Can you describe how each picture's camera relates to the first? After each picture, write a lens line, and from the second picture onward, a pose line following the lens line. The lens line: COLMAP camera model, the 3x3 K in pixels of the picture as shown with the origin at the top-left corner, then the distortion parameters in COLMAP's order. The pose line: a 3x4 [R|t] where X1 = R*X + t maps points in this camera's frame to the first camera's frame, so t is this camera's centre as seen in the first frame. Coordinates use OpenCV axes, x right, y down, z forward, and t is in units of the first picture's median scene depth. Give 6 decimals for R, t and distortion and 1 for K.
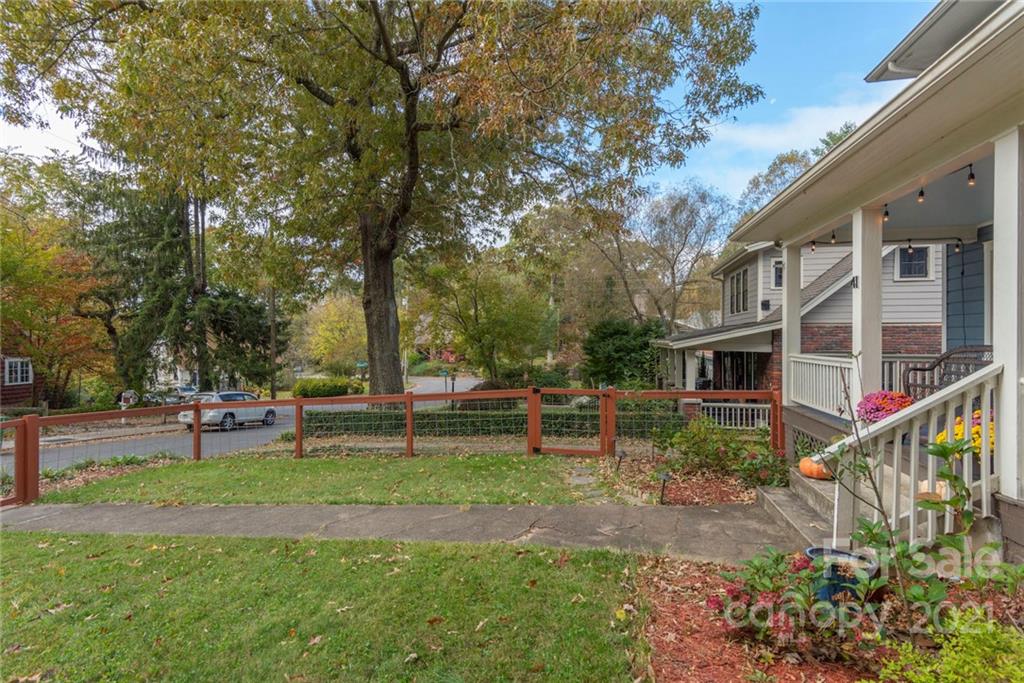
lens RADIAL K [[508.8, 0, 509.8], [0, 508.8, 339.2], [0, 0, 1]] dist [0.011580, 0.000148]
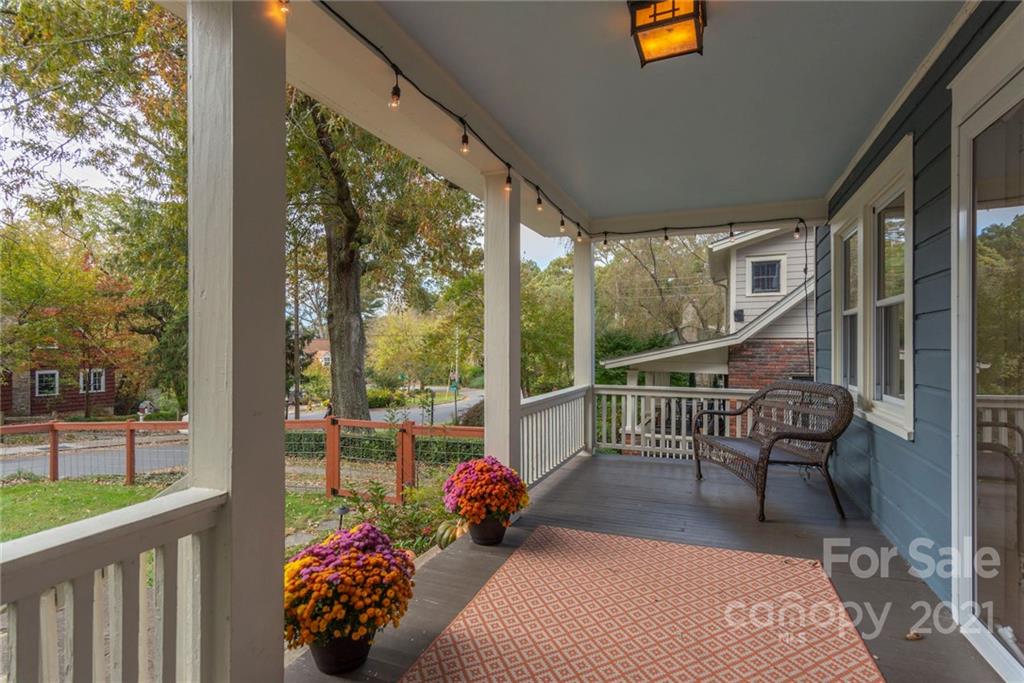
lens RADIAL K [[508.8, 0, 514.5], [0, 508.8, 345.9], [0, 0, 1]] dist [0.011580, 0.000148]
pose [[0.984092, -0.000095, -0.177659, 0.226963], [-0.001513, 0.999959, -0.008917, -0.007850], [0.177653, 0.009044, 0.984052, 0.098945]]
